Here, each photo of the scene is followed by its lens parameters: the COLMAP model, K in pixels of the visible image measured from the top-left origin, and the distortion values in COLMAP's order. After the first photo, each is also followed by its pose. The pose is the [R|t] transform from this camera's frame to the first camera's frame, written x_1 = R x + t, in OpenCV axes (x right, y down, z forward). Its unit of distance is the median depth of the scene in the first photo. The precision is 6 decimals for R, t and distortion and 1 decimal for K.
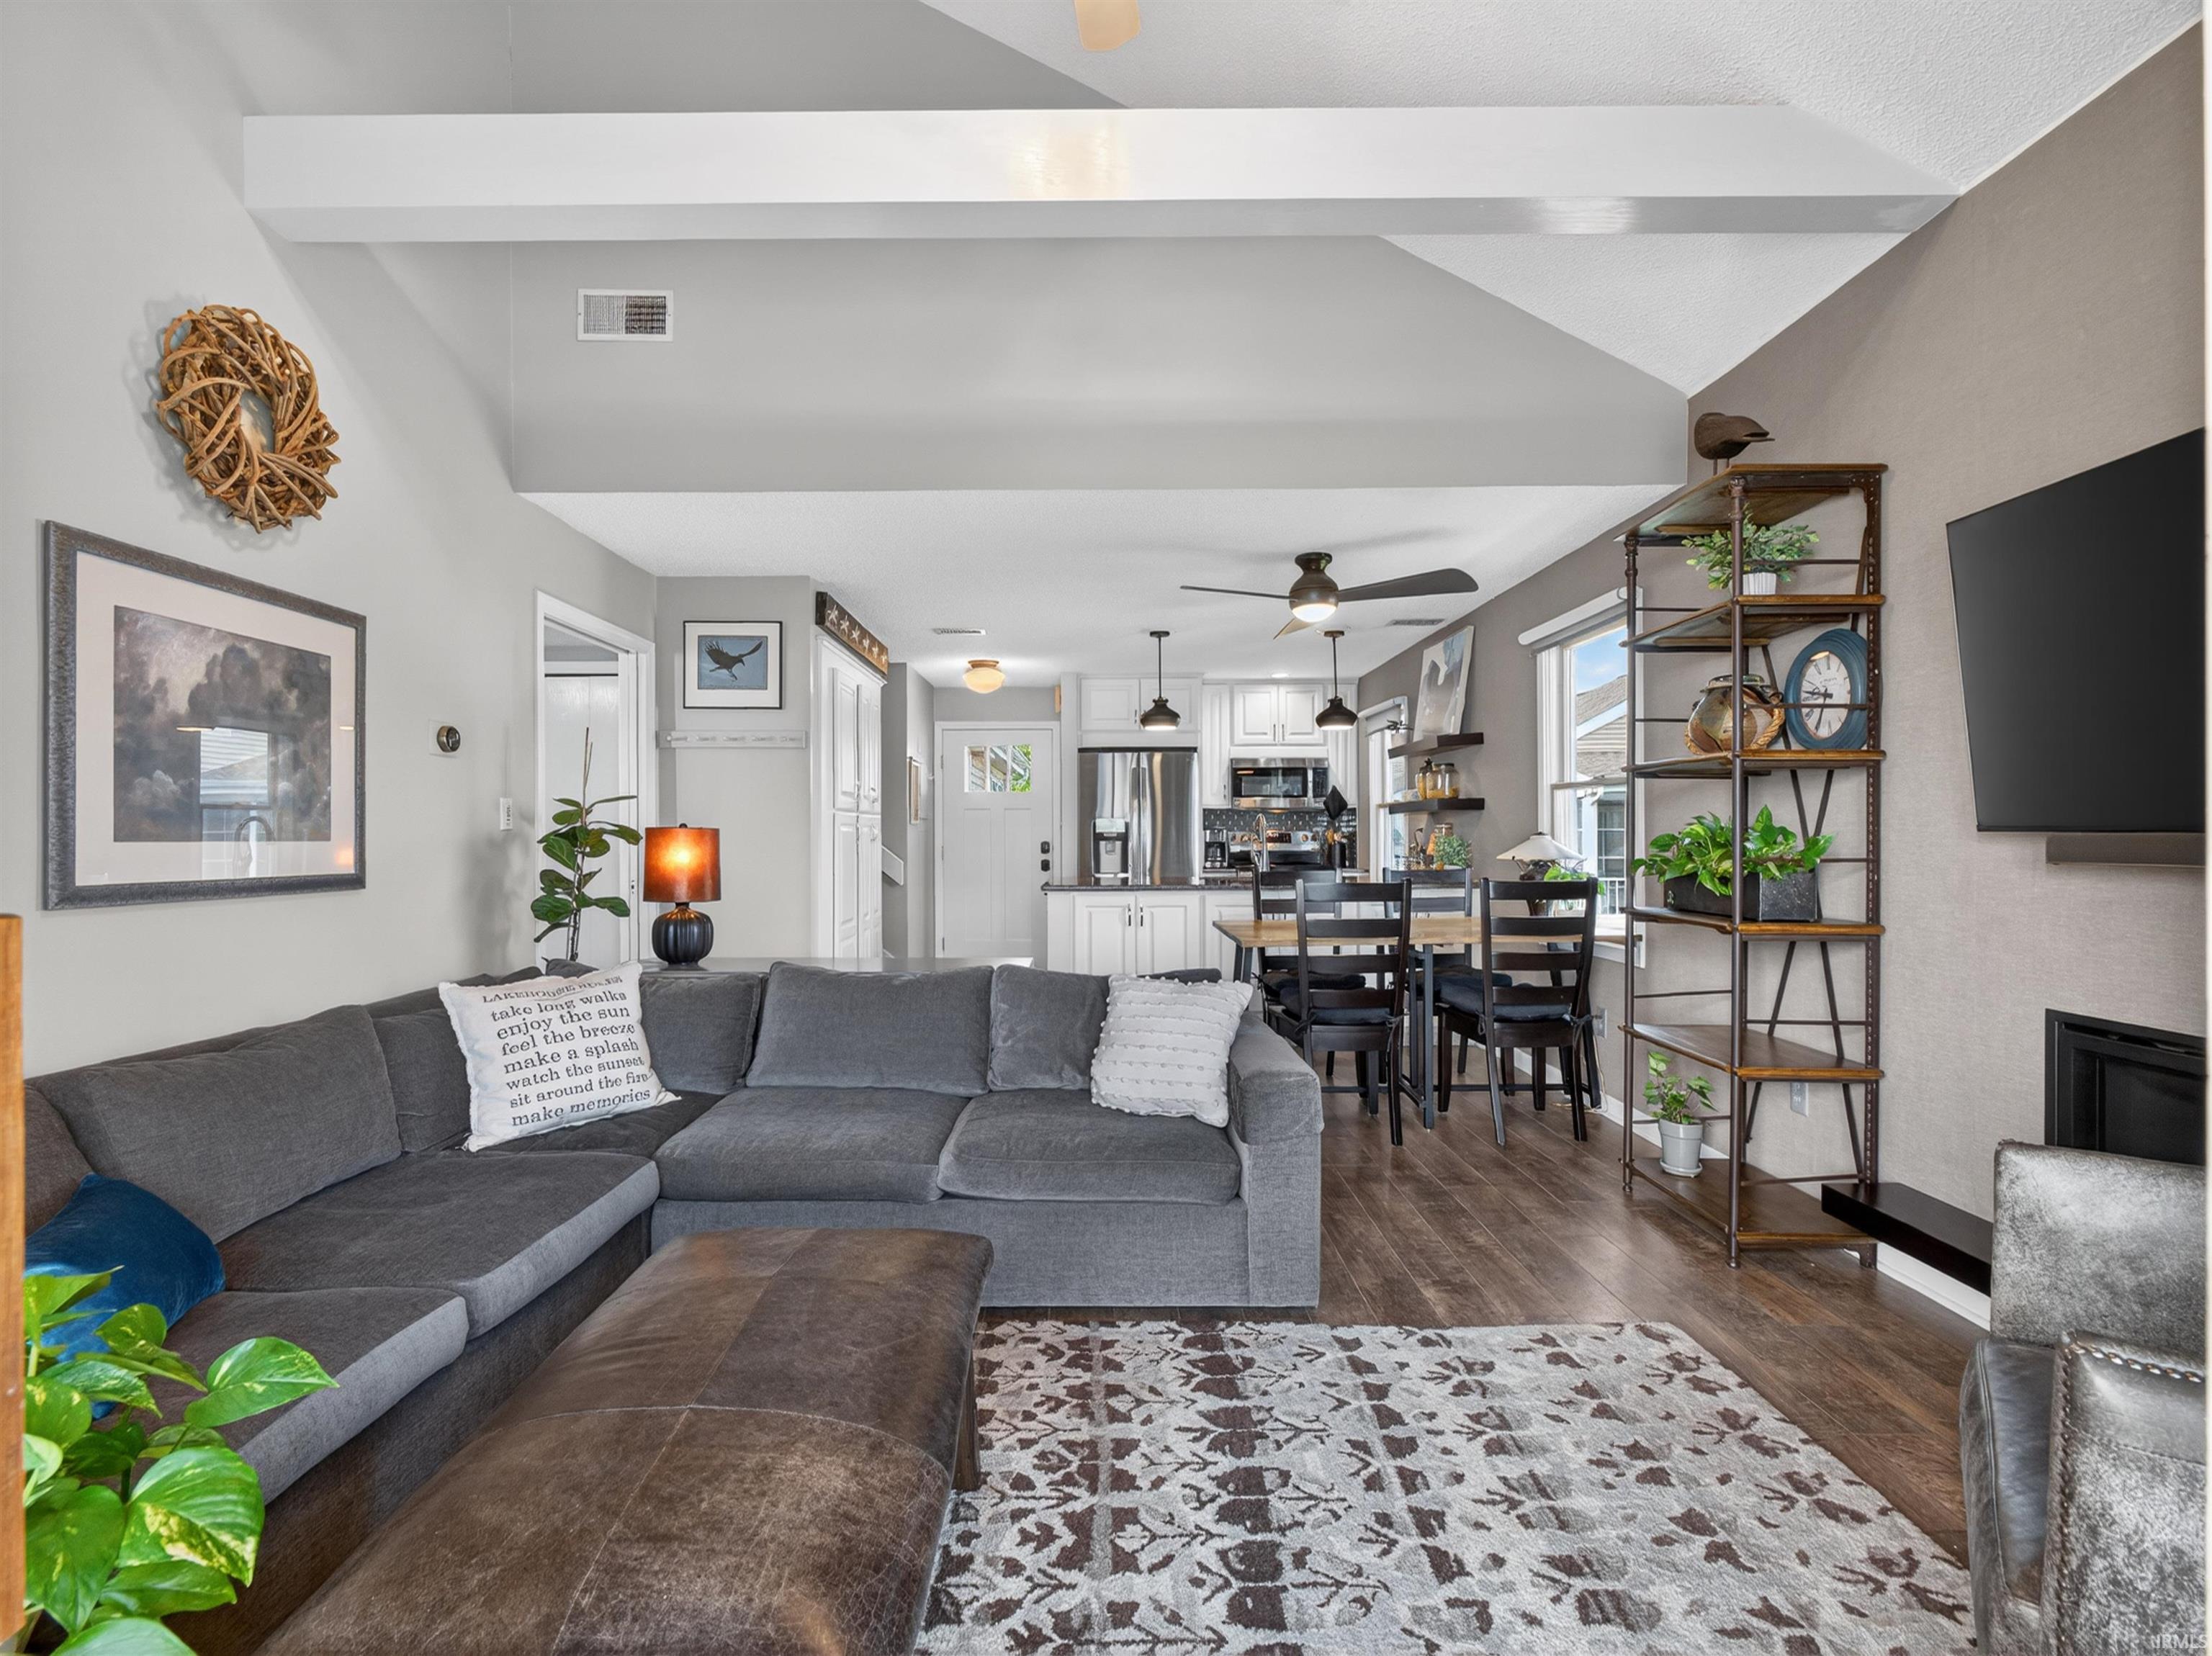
lens RADIAL K [[1047.0, 0, 1083.5], [0, 1047.0, 834.1], [0, 0, 1]] dist [0.002216, -0.001799]
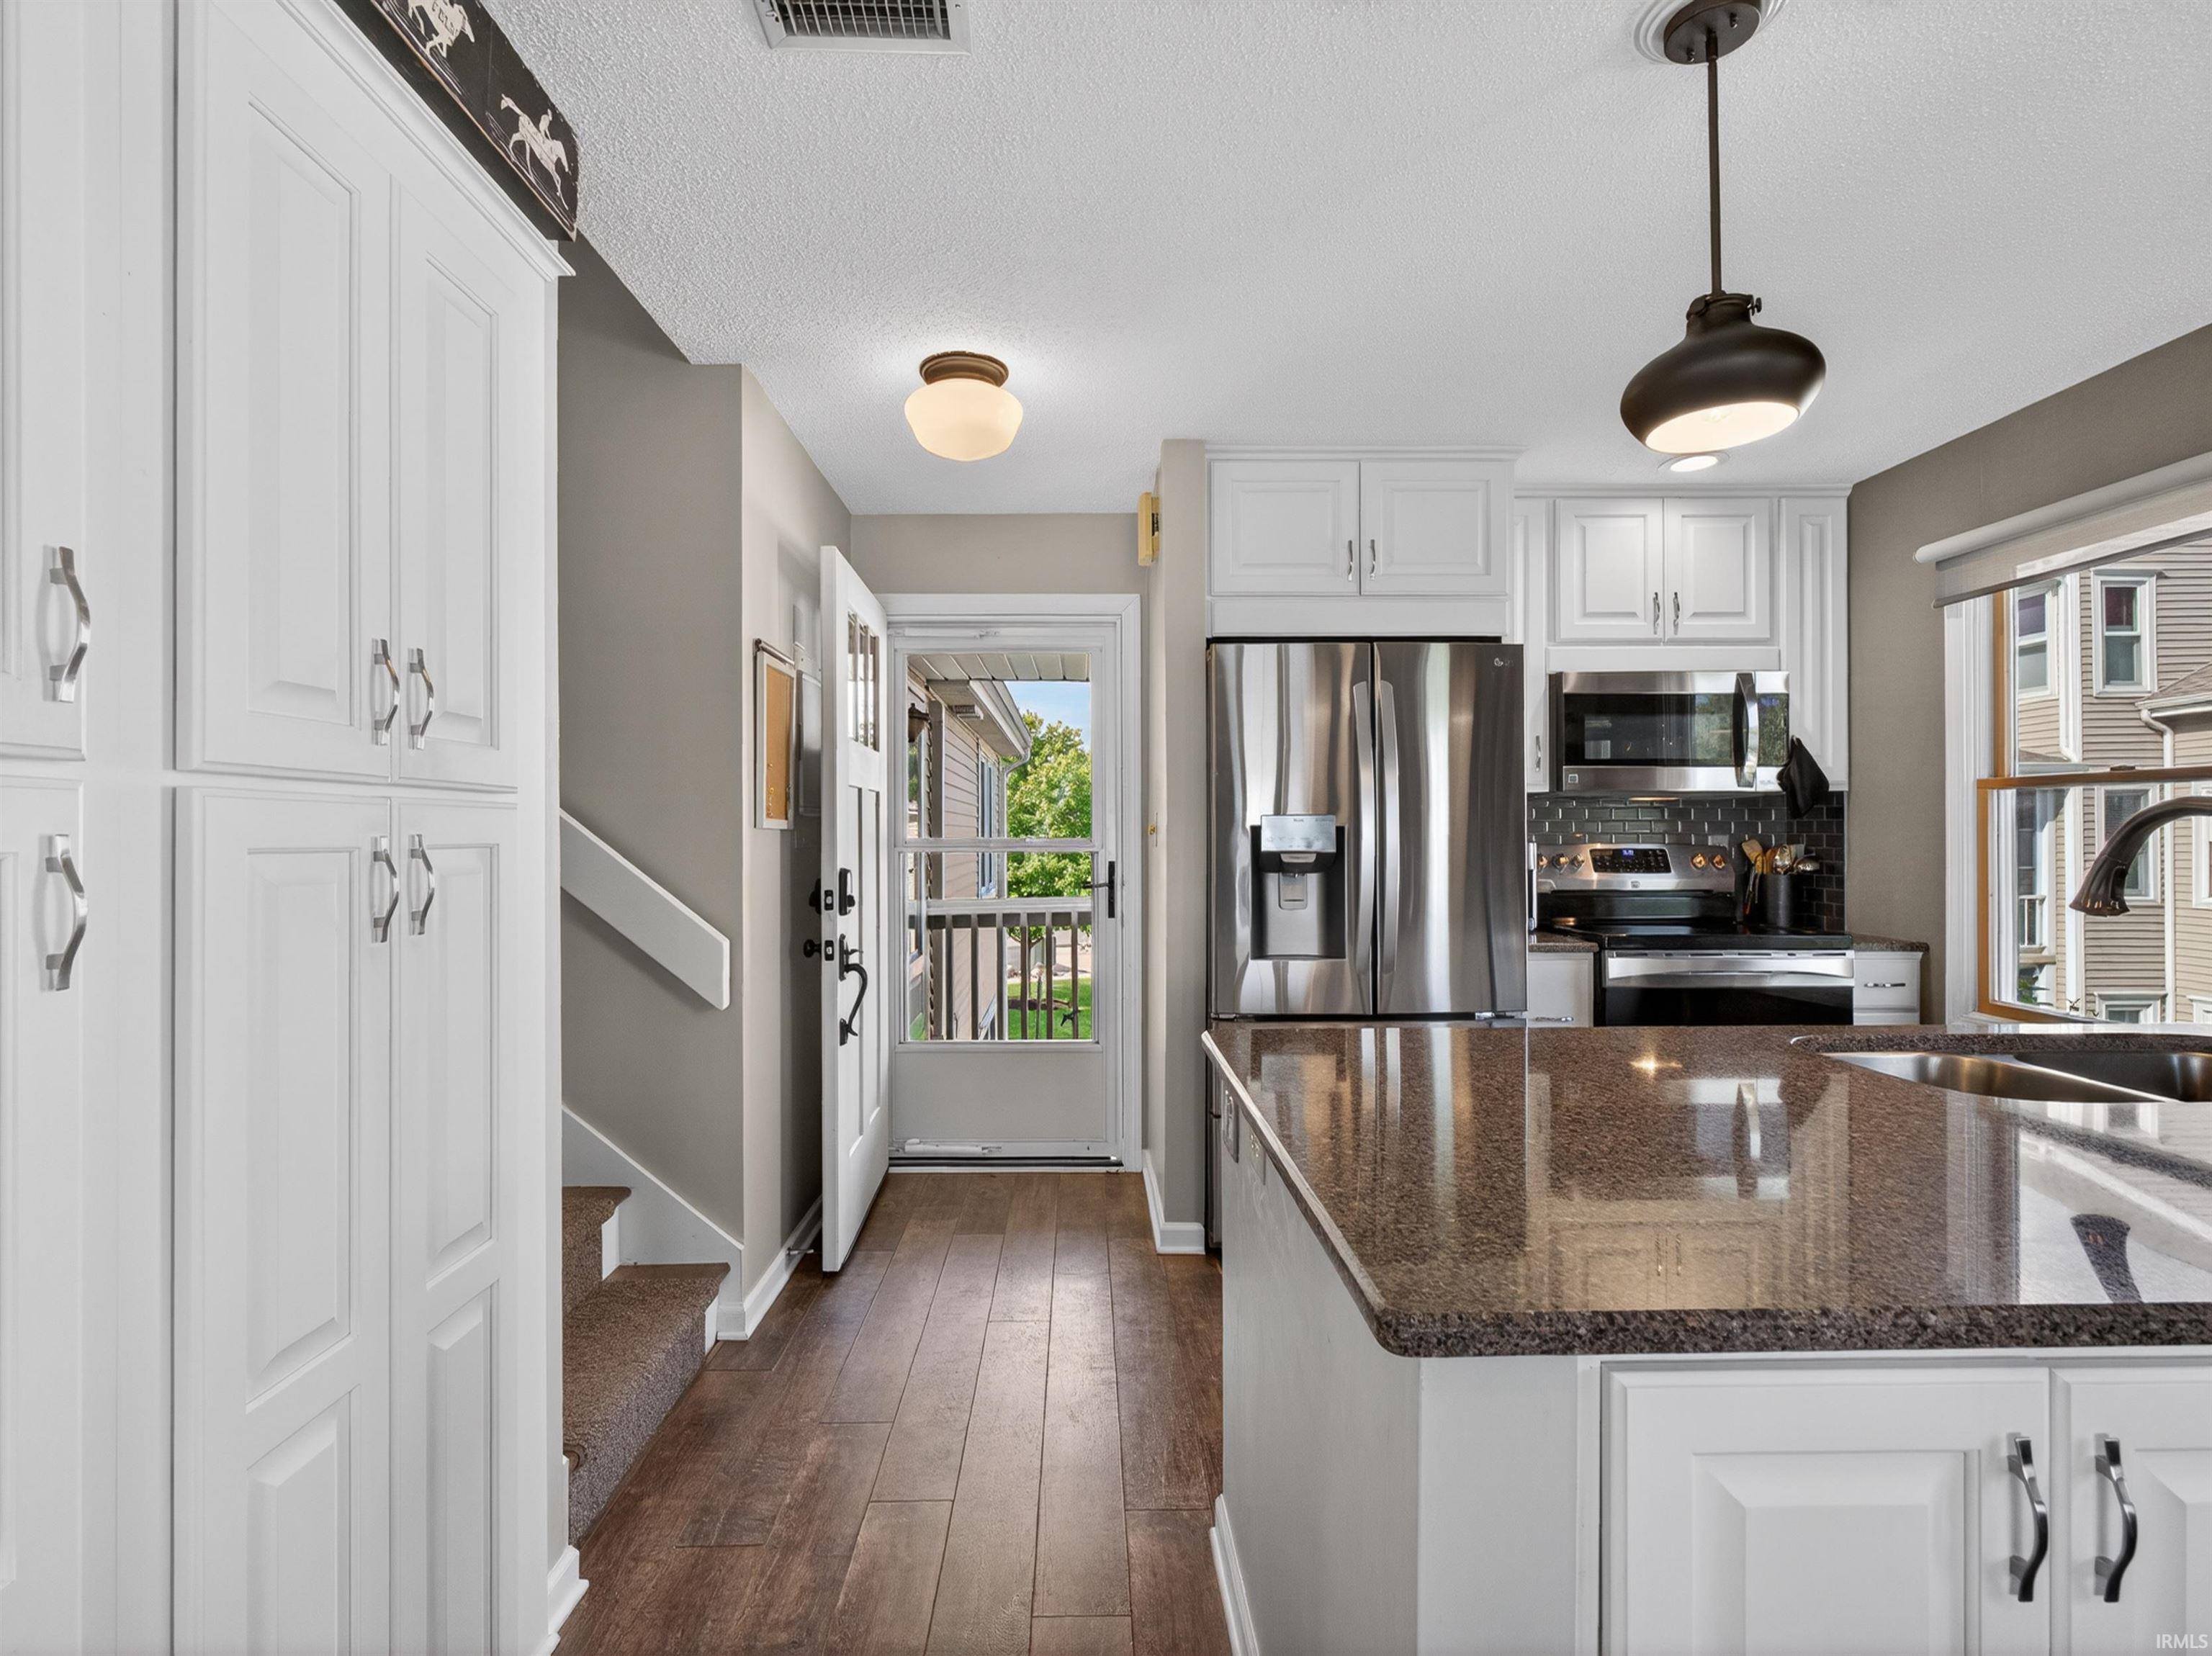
lens RADIAL K [[1047.0, 0, 1093.1], [0, 1047.0, 829.4], [0, 0, 1]] dist [0.002216, -0.001799]
pose [[0.999677, 0.001500, 0.025383, -0.054702], [-0.001457, 0.999997, -0.001728, -0.008793], [-0.025385, 0.001691, 0.999676, 0.590492]]
